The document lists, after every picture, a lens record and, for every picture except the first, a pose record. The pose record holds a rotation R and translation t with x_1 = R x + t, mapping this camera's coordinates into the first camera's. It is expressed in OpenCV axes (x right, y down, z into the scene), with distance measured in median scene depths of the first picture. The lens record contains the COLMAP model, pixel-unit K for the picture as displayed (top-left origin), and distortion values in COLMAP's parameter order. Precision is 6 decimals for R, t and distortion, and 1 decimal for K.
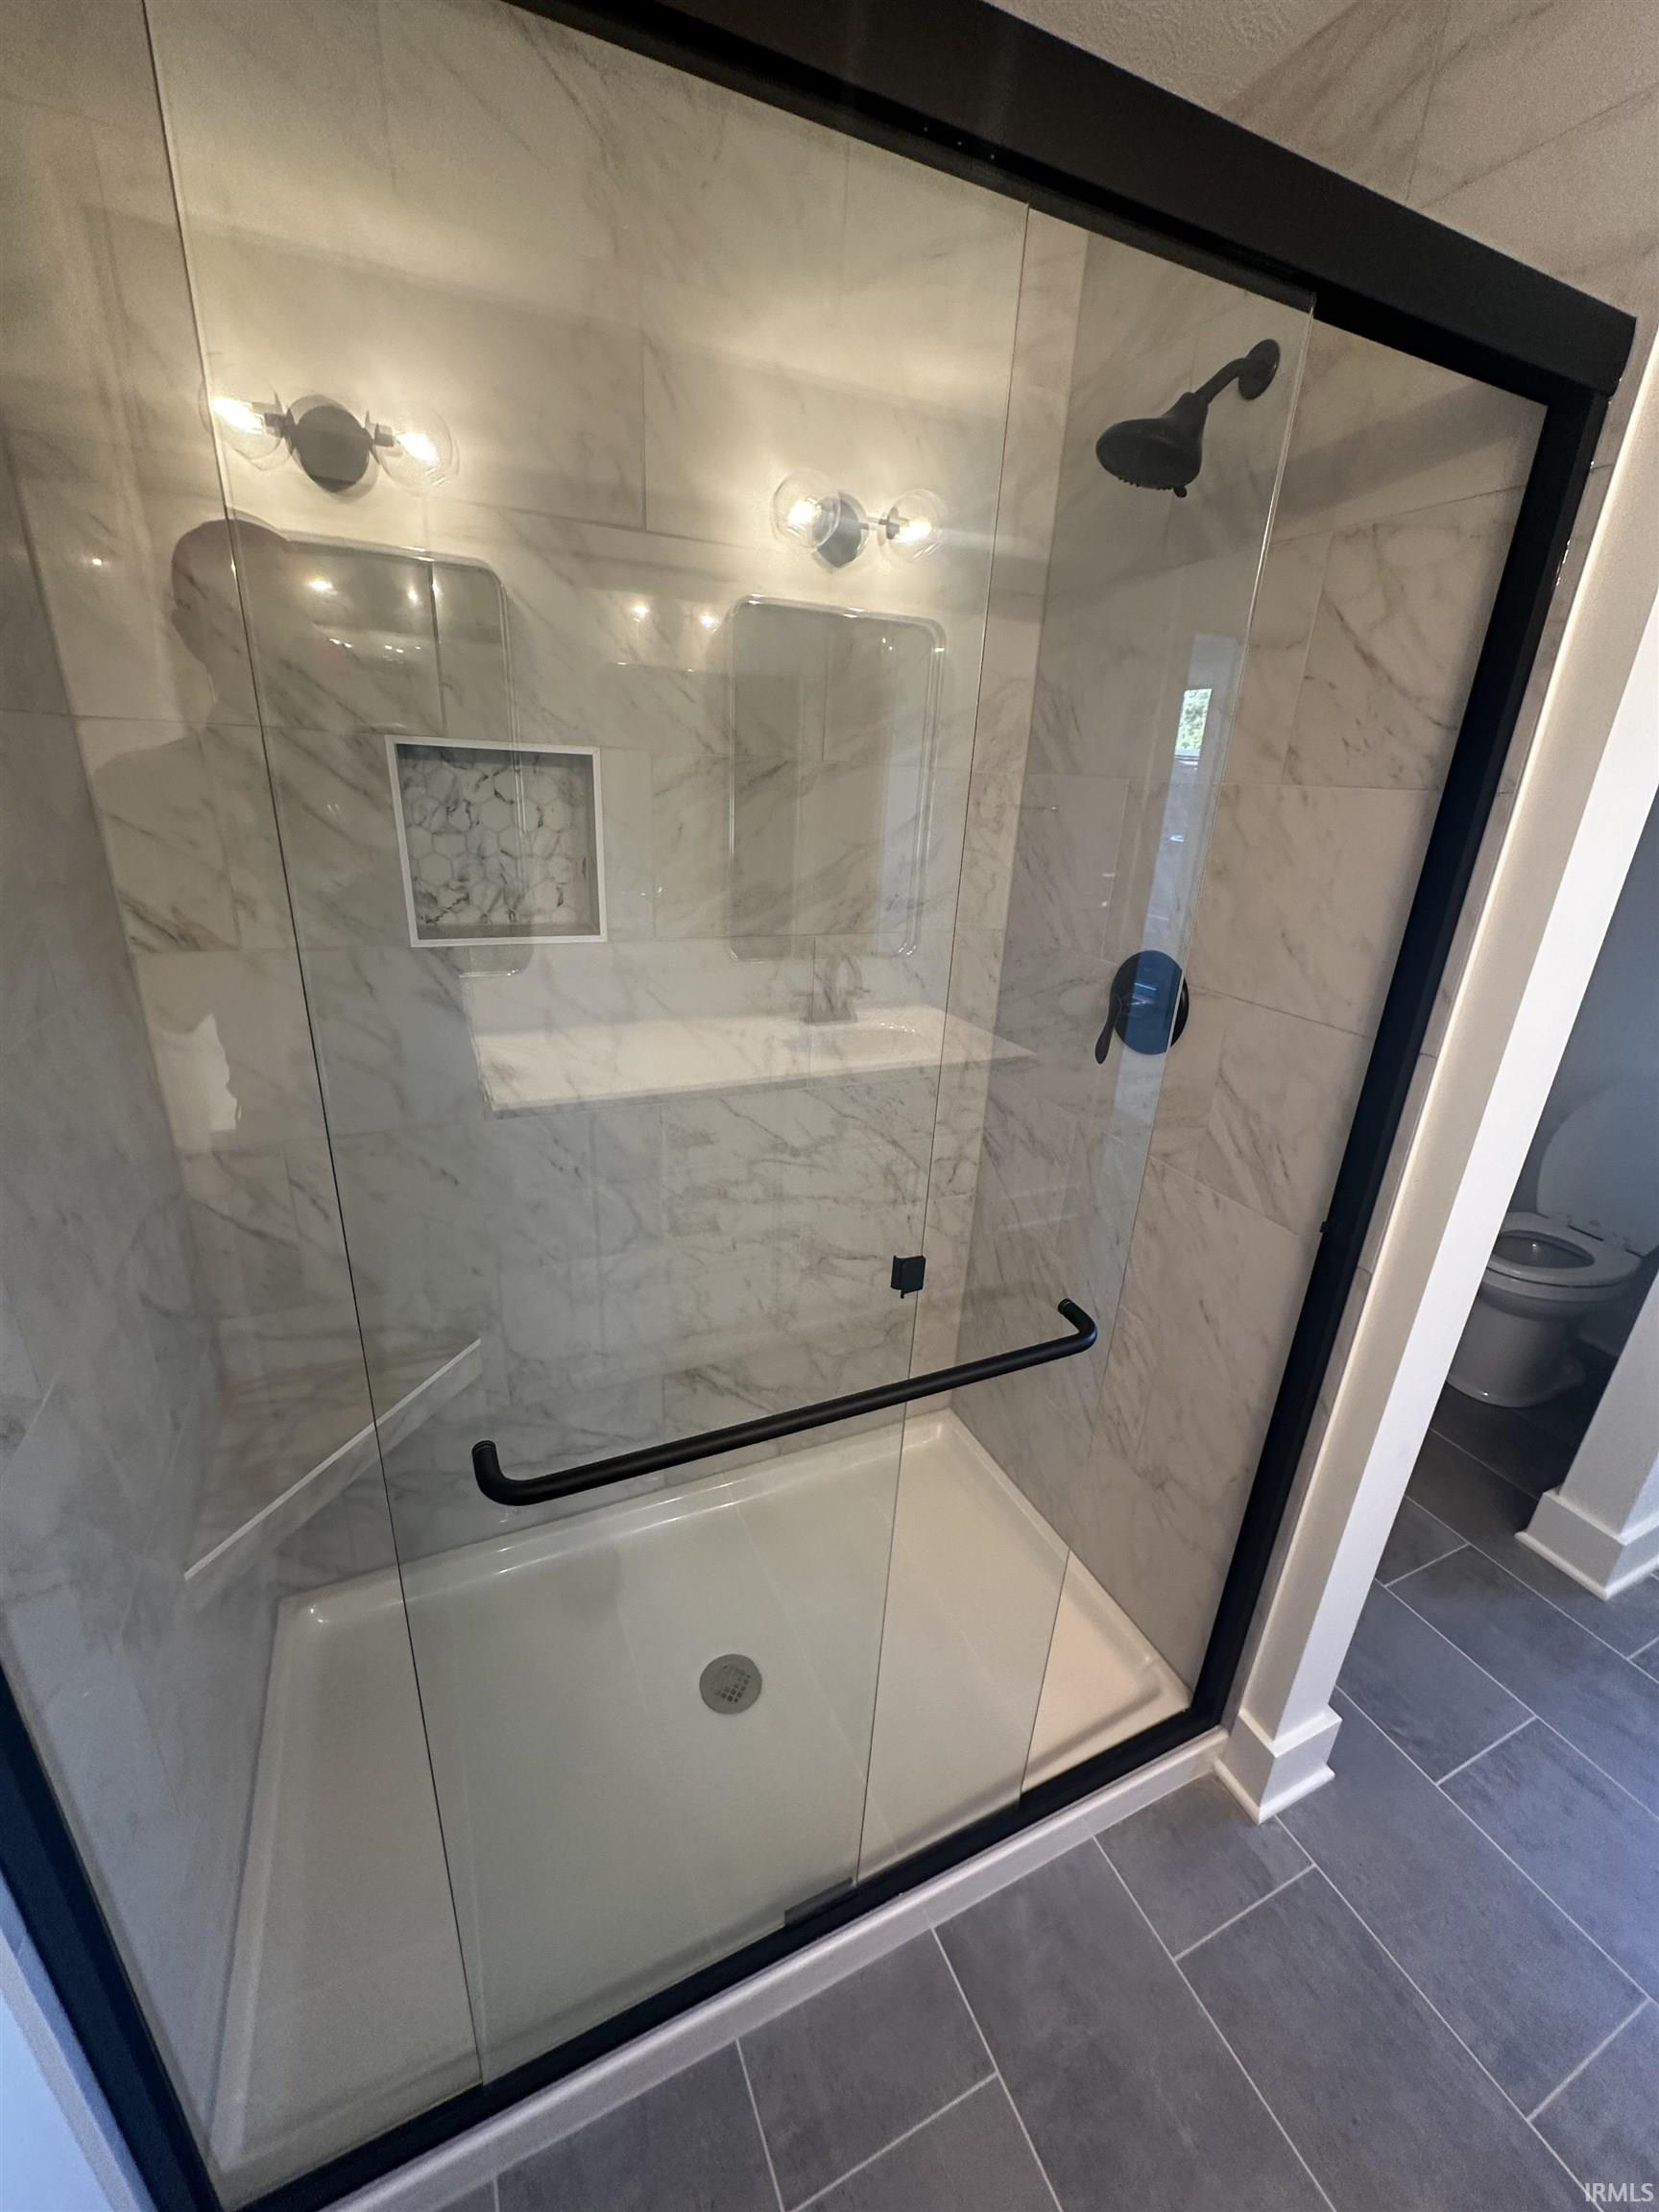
lens RADIAL K [[881.2, 0, 829.5], [0, 881.2, 1106.0], [0, 0, 1]] dist [0.000747, -0.000387]
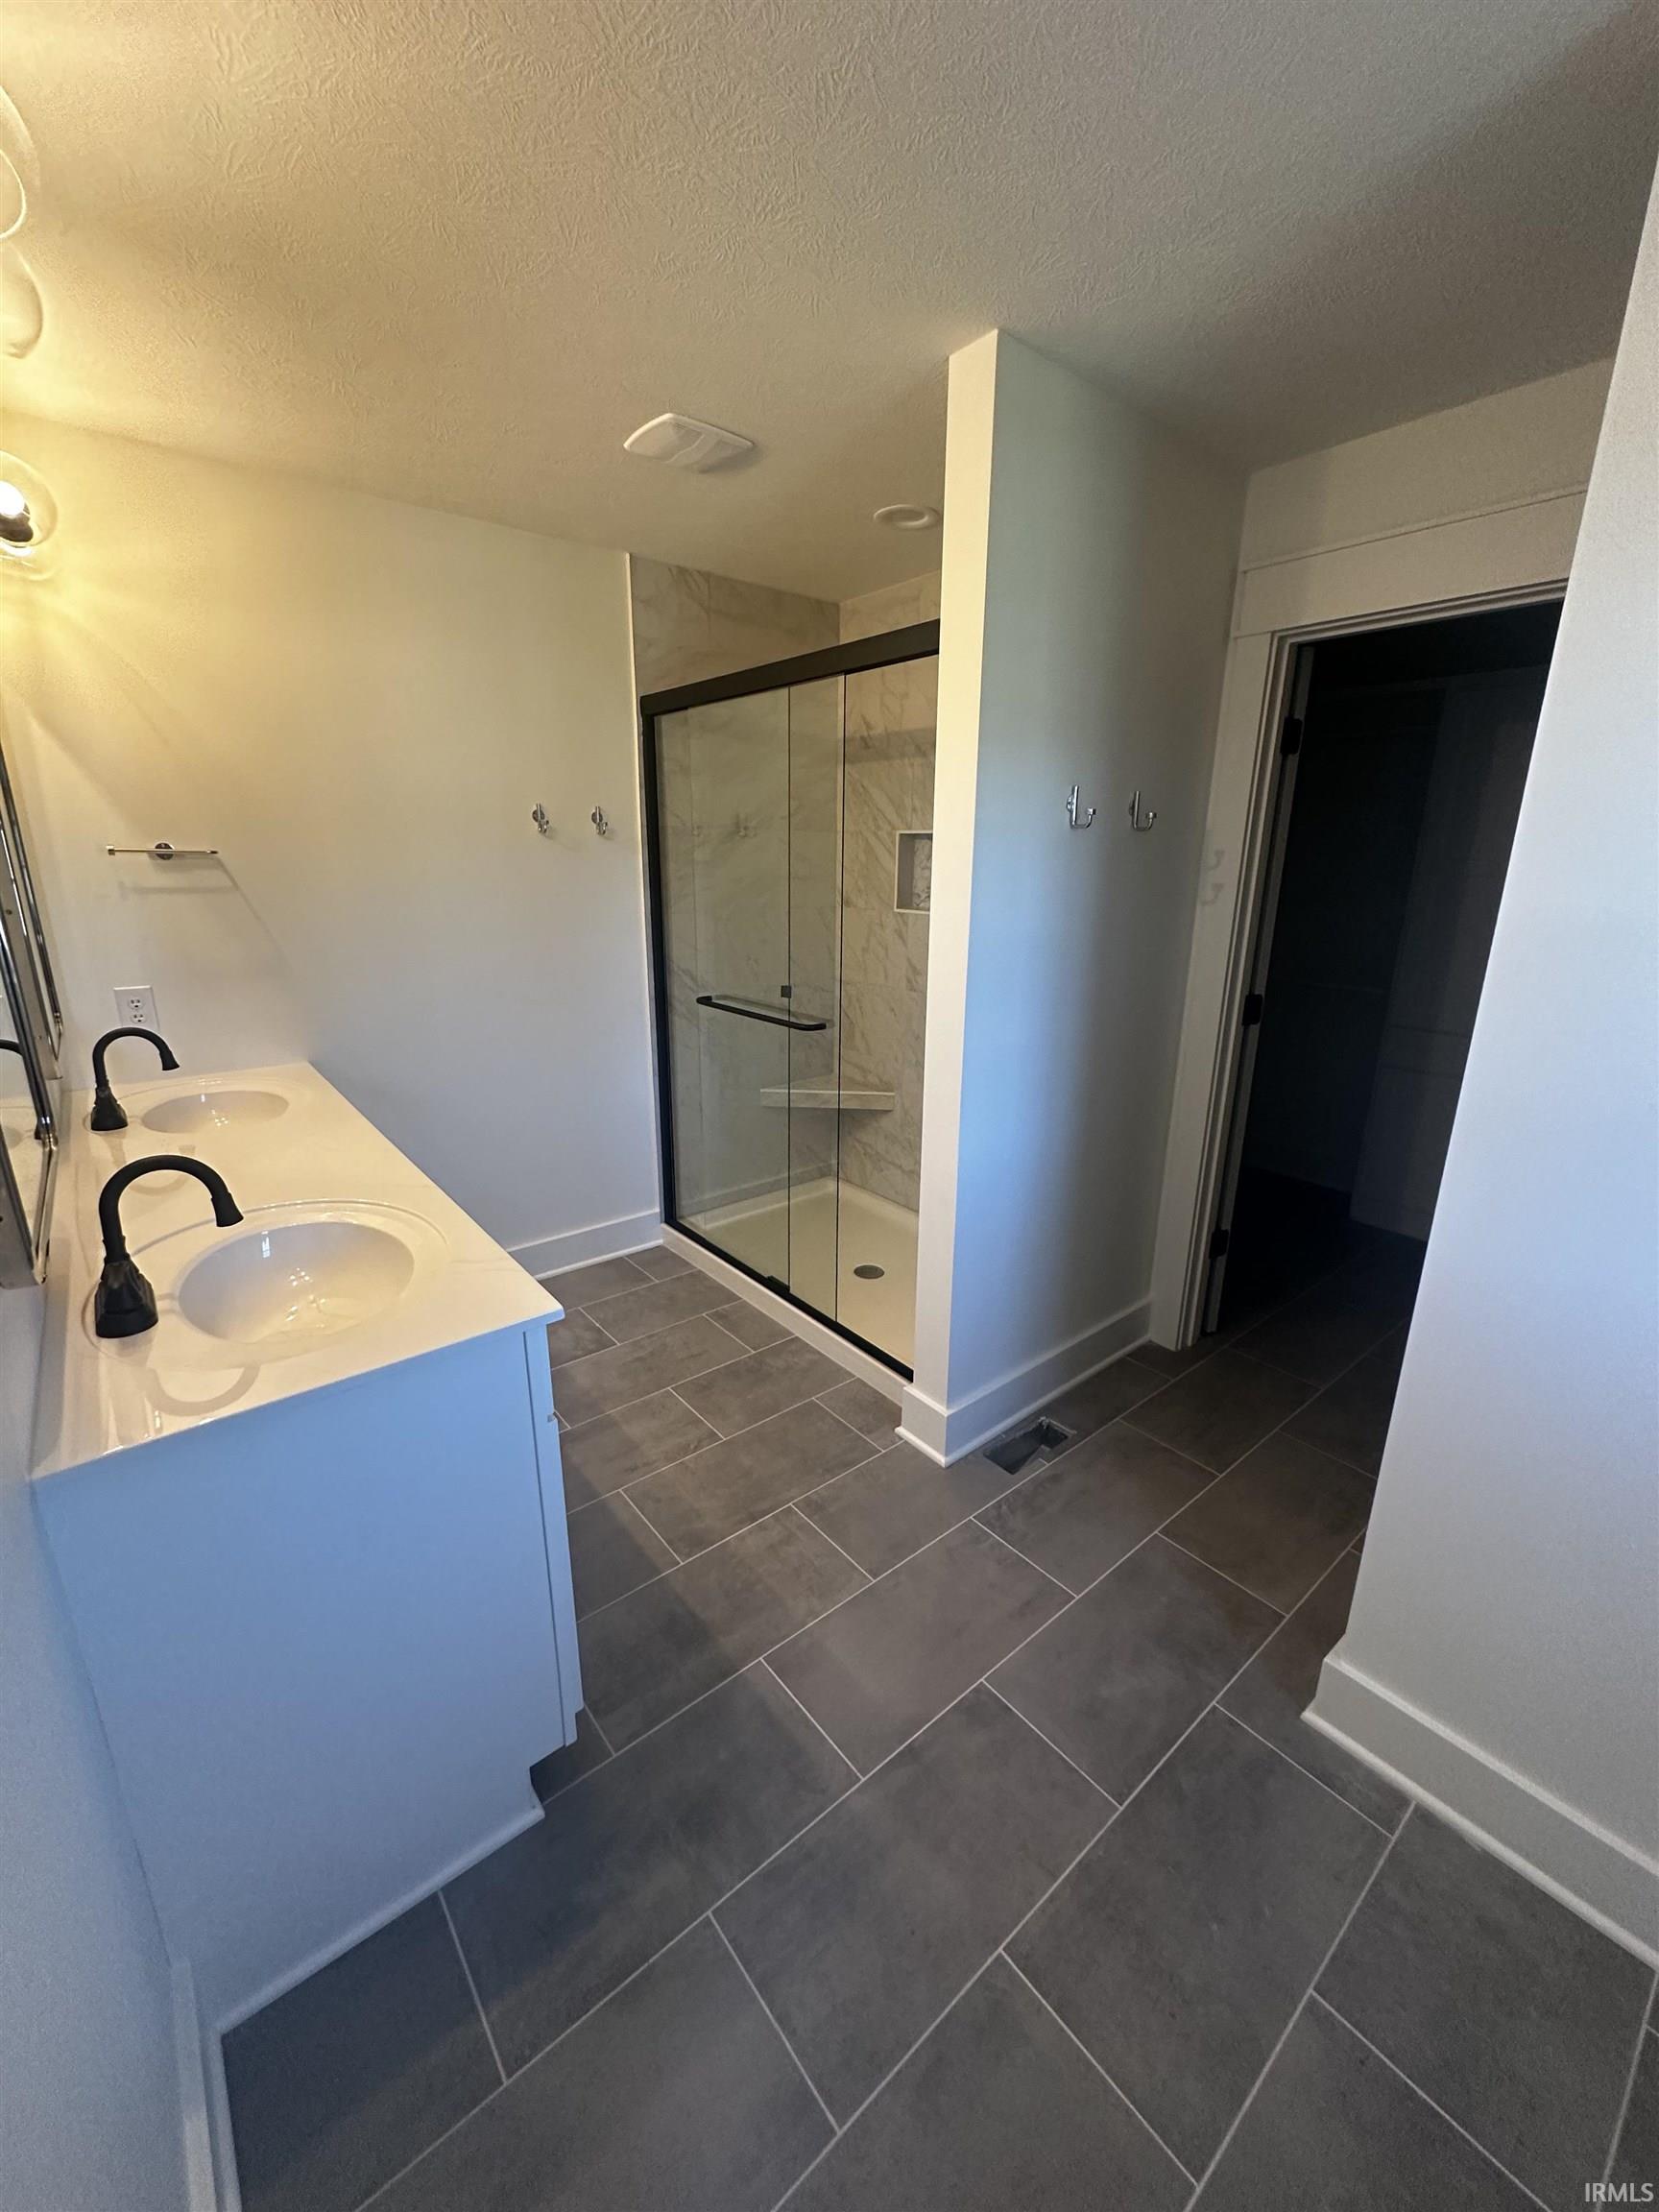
lens RADIAL K [[877.6, 0, 829.5], [0, 877.6, 1106.0], [0, 0, 1]] dist [0.001581, 0.000109]
pose [[0.250196, 0.218626, -0.943188, 2.235268], [-0.333911, 0.933888, 0.127895, 0.092448], [0.908793, 0.282942, 0.306657, 0.250685]]
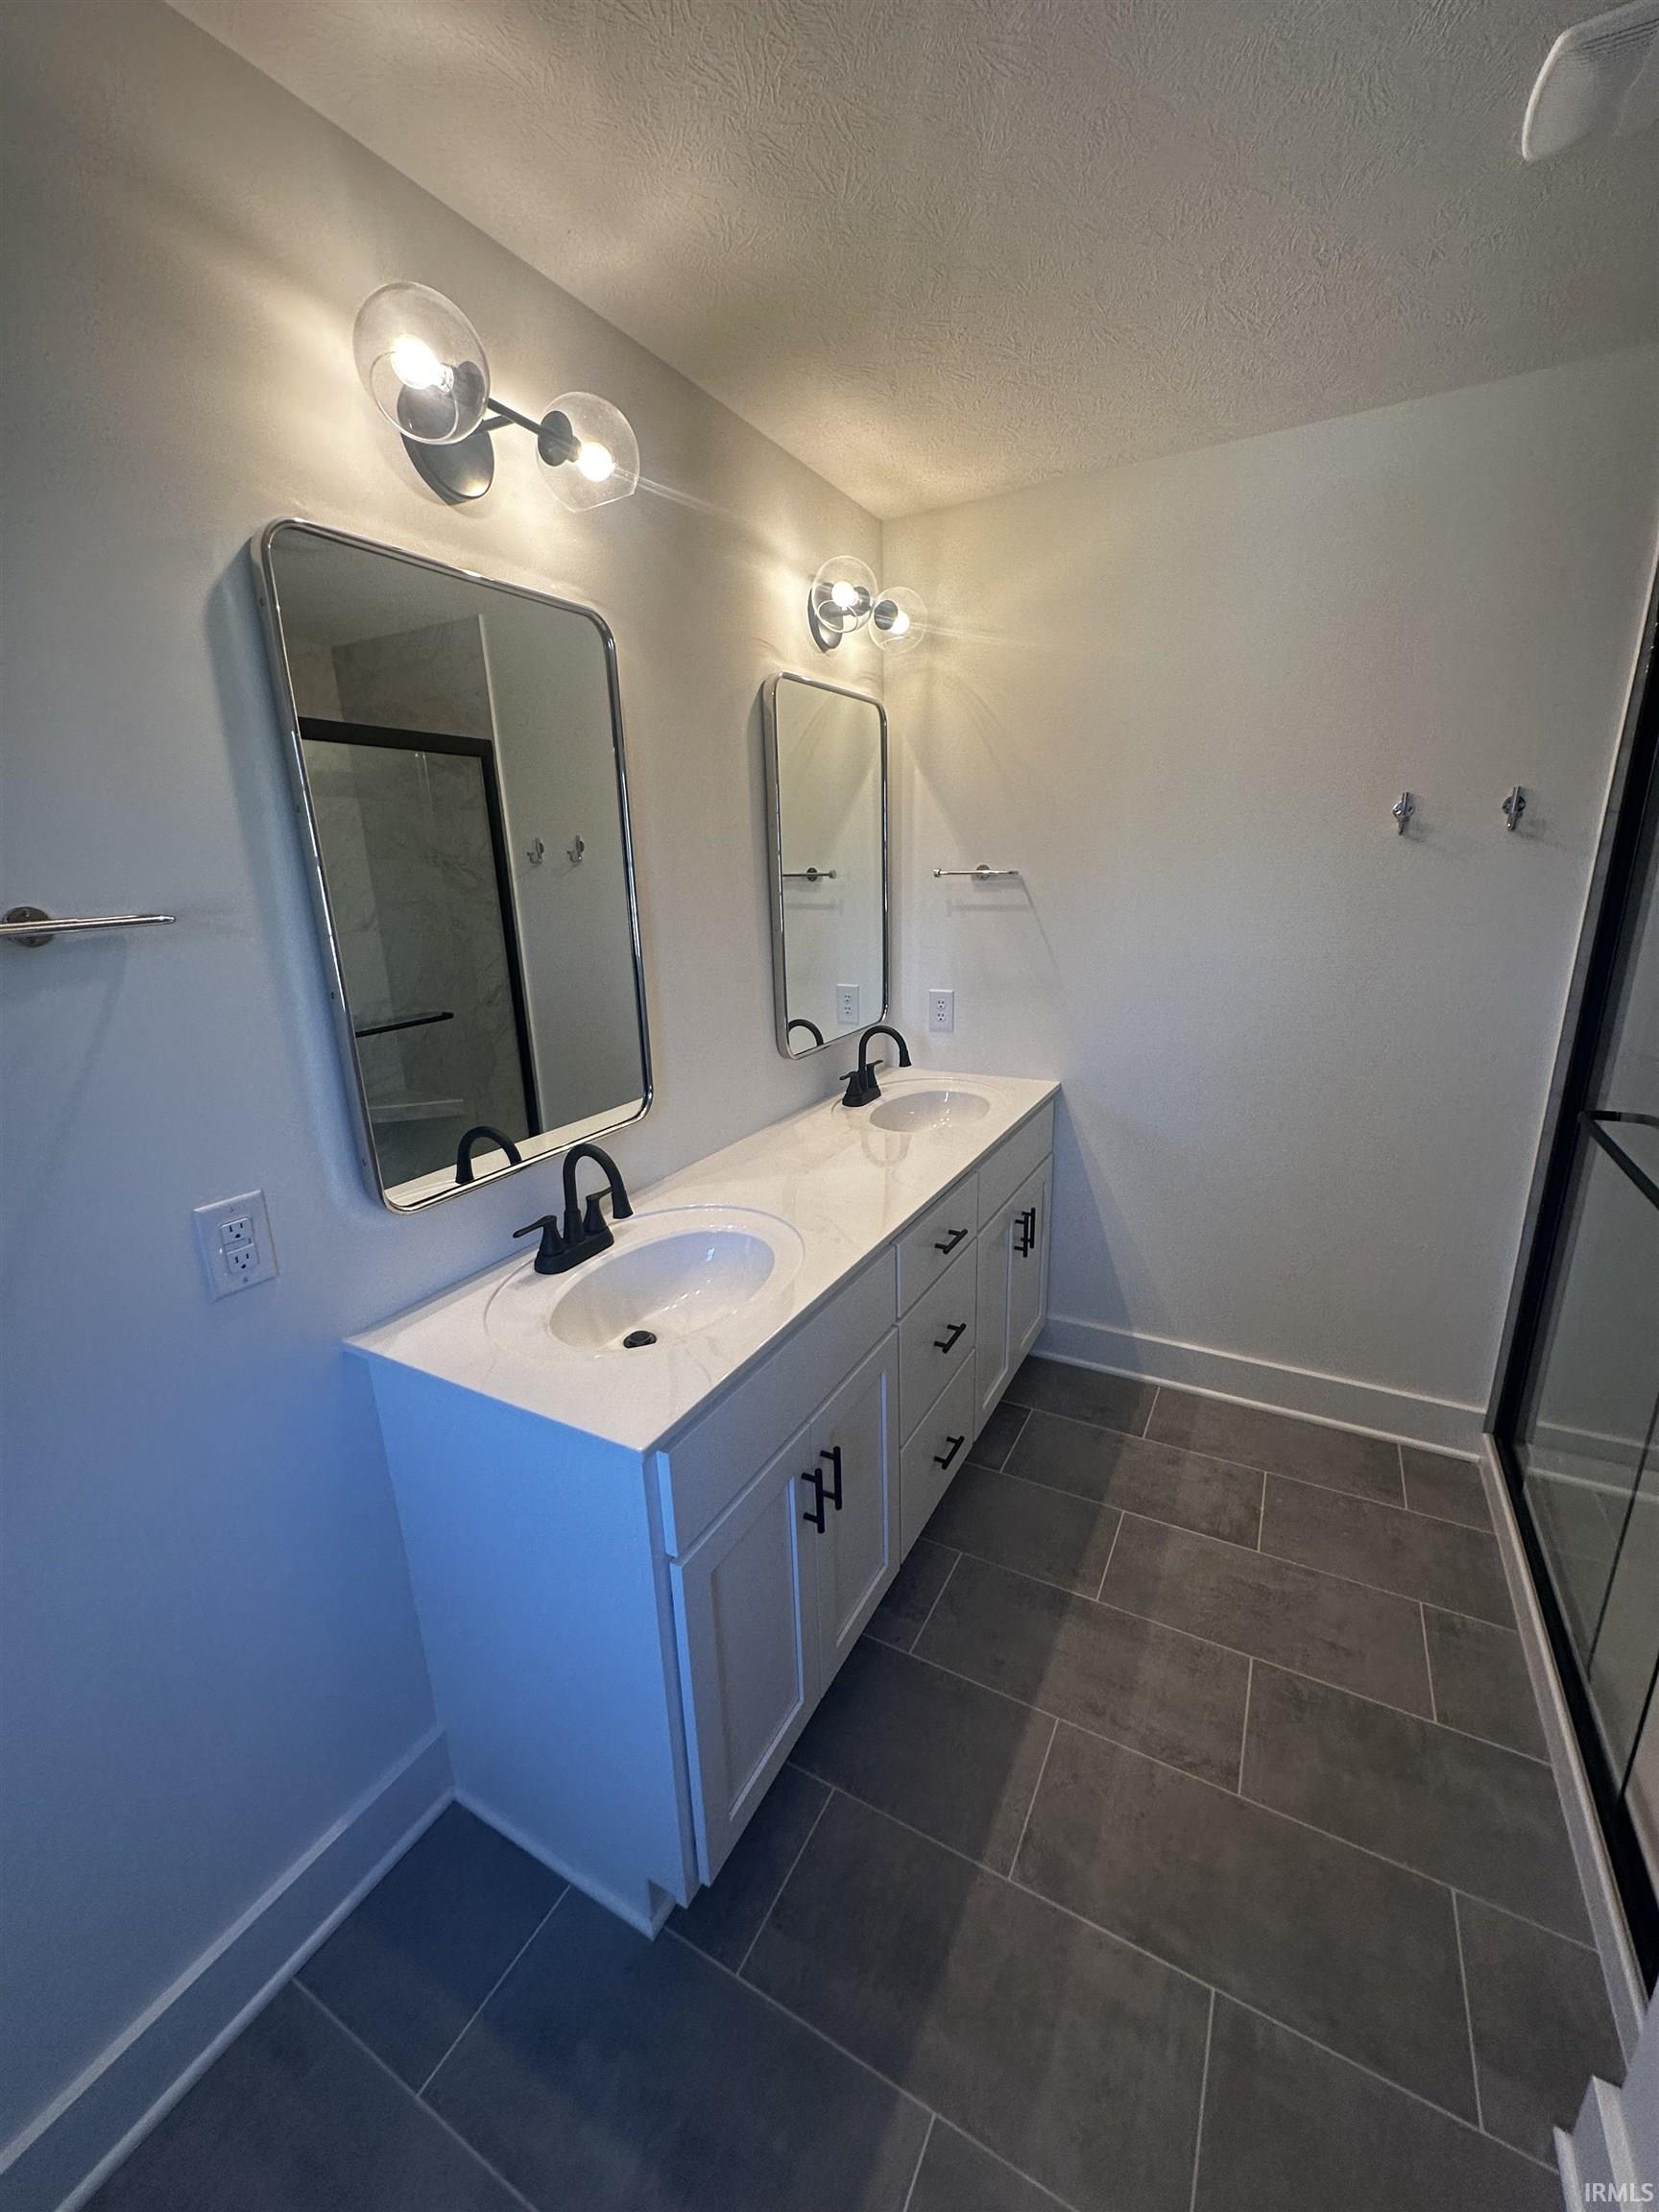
lens RADIAL K [[881.2, 0, 829.5], [0, 881.2, 1106.0], [0, 0, 1]] dist [0.000747, -0.000387]
pose [[-0.803006, 0.130180, -0.581580, 1.558718], [-0.220971, 0.841261, 0.493408, -0.184904], [0.553493, 0.524721, -0.646772, 0.817497]]
